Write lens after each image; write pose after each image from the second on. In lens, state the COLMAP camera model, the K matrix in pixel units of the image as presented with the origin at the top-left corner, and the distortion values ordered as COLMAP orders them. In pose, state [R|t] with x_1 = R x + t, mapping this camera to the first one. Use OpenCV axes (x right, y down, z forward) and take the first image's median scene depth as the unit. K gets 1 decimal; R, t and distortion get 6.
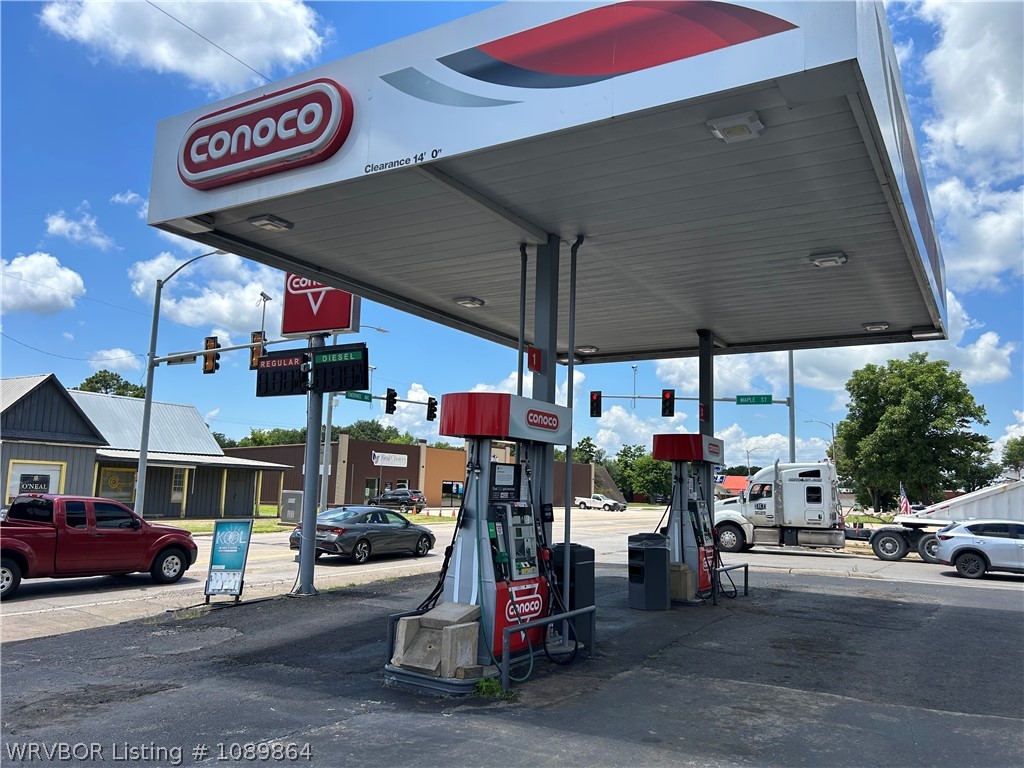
lens RADIAL K [[774.5, 0, 510.0], [0, 774.5, 377.0], [0, 0, 1]] dist [0.069883, -0.054726]
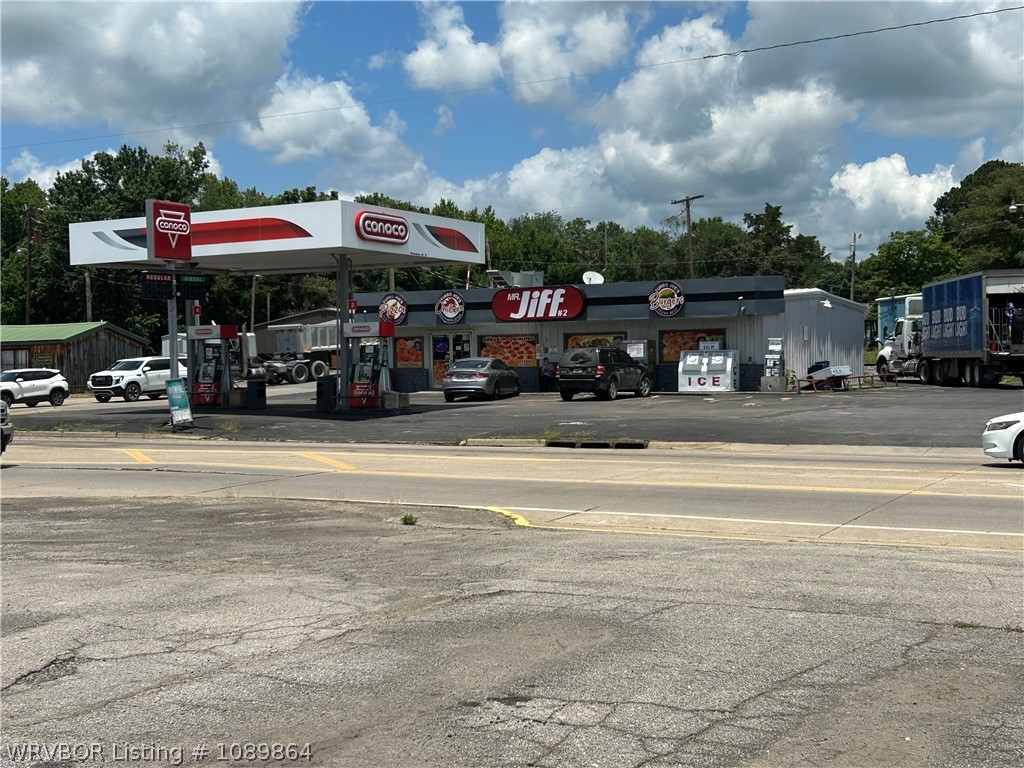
lens RADIAL K [[1435.8, 0, 512.0], [0, 1435.8, 384.0], [0, 0, 1]] dist [0.000099, -0.000145]
pose [[-0.026551, -0.048225, 0.998484, -3.232596], [-0.134815, 0.989883, 0.044225, -0.029713], [-0.990515, -0.133436, -0.032784, 0.387022]]
